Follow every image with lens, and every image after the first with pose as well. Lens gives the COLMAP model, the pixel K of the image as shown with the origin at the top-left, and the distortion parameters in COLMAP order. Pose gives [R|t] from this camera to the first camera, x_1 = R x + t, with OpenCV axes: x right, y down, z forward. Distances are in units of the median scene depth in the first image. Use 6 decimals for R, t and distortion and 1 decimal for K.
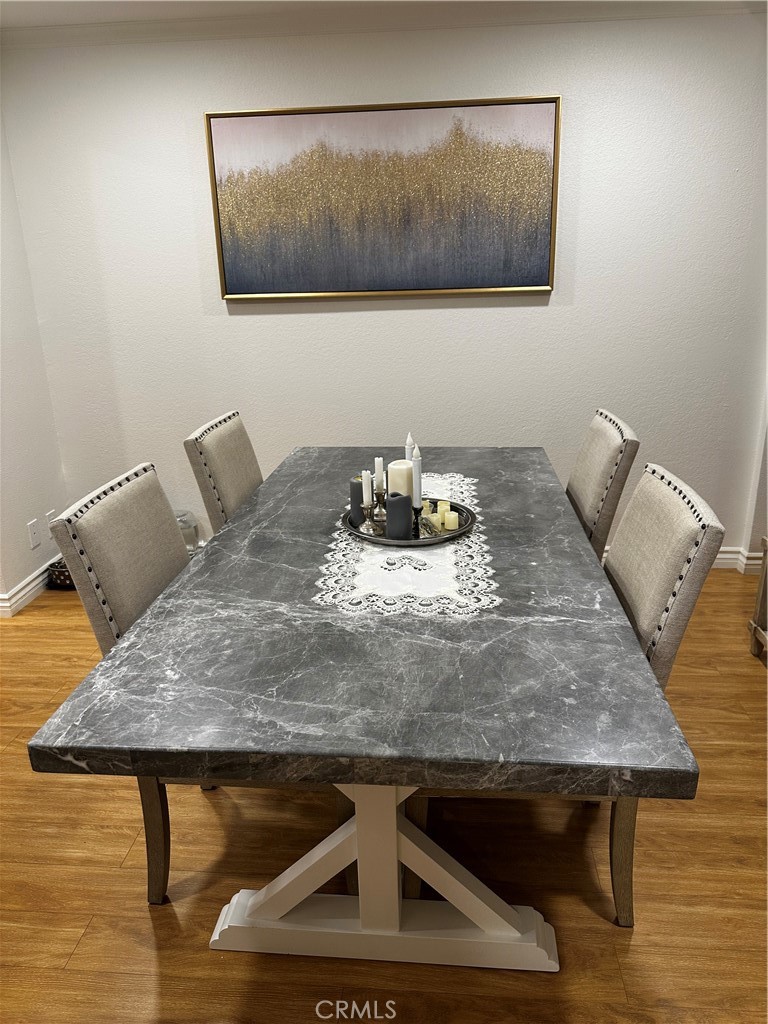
lens RADIAL K [[727.3, 0, 385.5], [0, 727.3, 516.1], [0, 0, 1]] dist [0.021590, -0.012864]
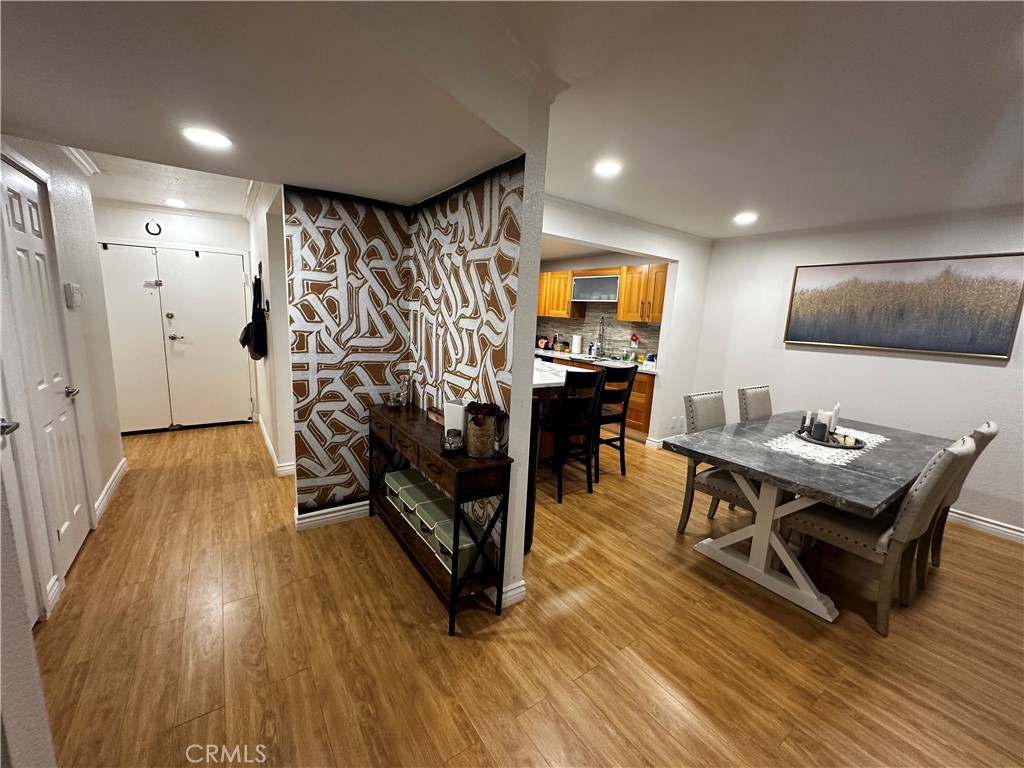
lens RADIAL K [[407.1, 0, 512.4], [0, 407.1, 382.5], [0, 0, 1]] dist [-0.005024, 0.000538]
pose [[0.641157, 0.181469, -0.745645, 0.344622], [-0.307219, 0.951077, -0.032702, 0.203893], [0.703232, 0.250044, 0.665540, -0.673327]]
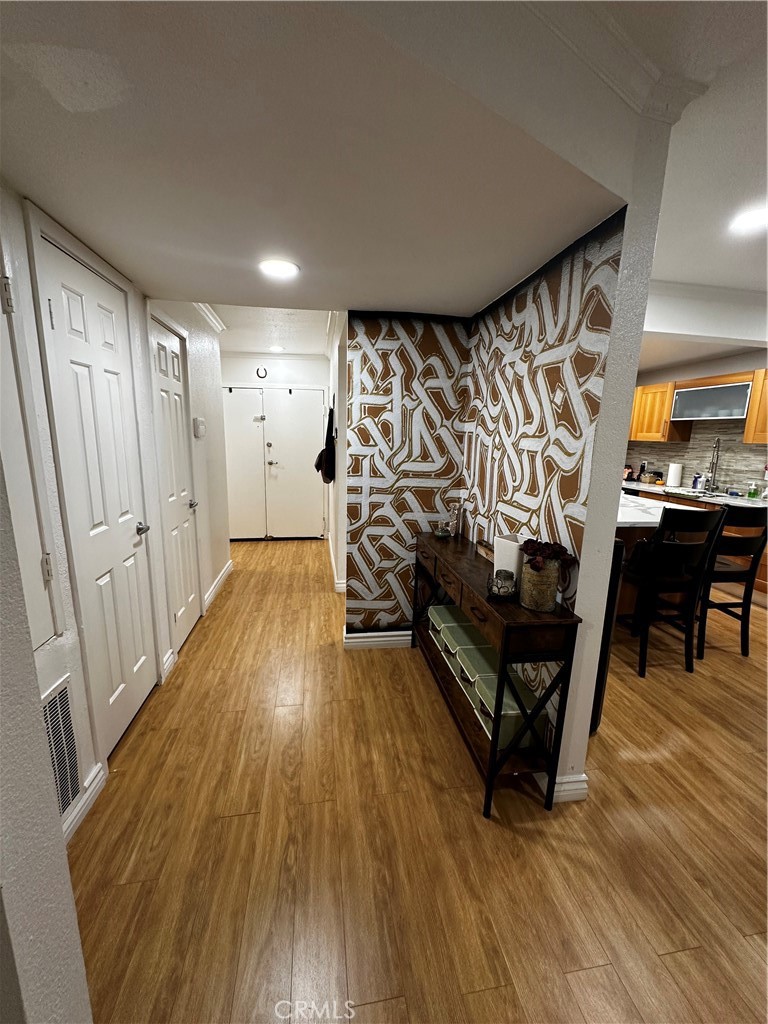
lens RADIAL K [[407.1, 0, 386.1], [0, 407.1, 513.1], [0, 0, 1]] dist [-0.005024, 0.000538]
pose [[0.246081, 0.209434, -0.946352, 0.224459], [-0.343447, 0.931866, 0.116921, 0.201663], [0.906360, 0.296250, 0.301244, -0.580473]]
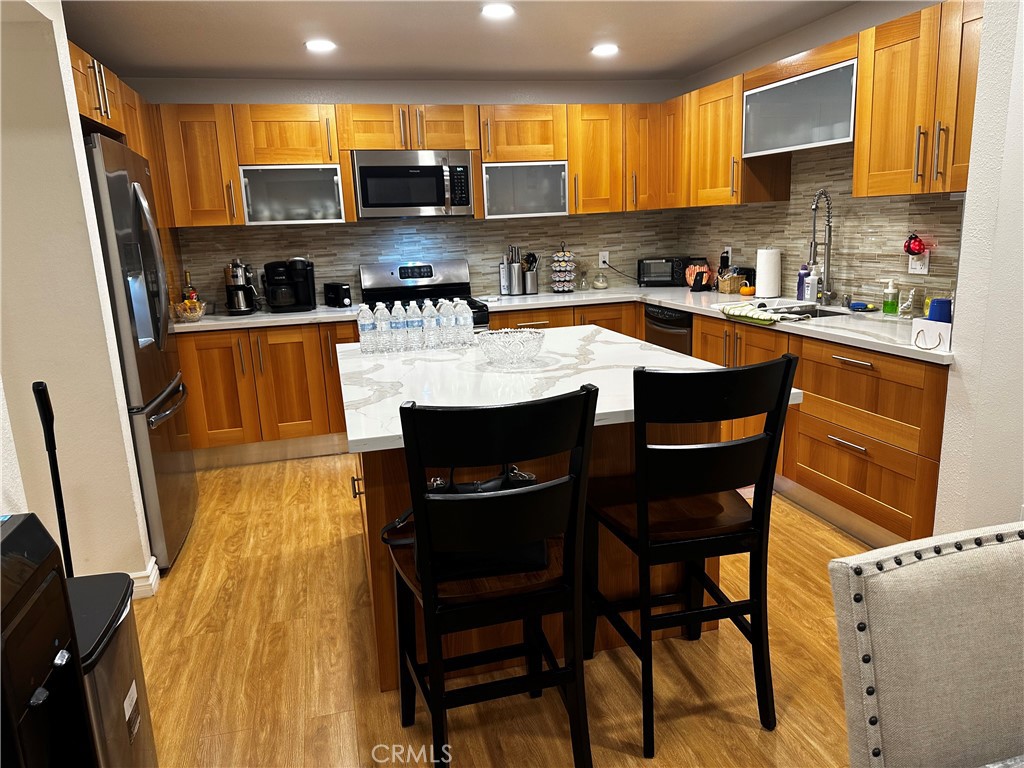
lens RADIAL K [[727.3, 0, 510.9], [0, 727.3, 377.0], [0, 0, 1]] dist [0.021590, -0.012864]
pose [[0.334935, 0.207679, -0.919069, 0.007355], [-0.269685, 0.955730, 0.117682, -0.121424], [0.902823, 0.208444, 0.376115, 0.380507]]
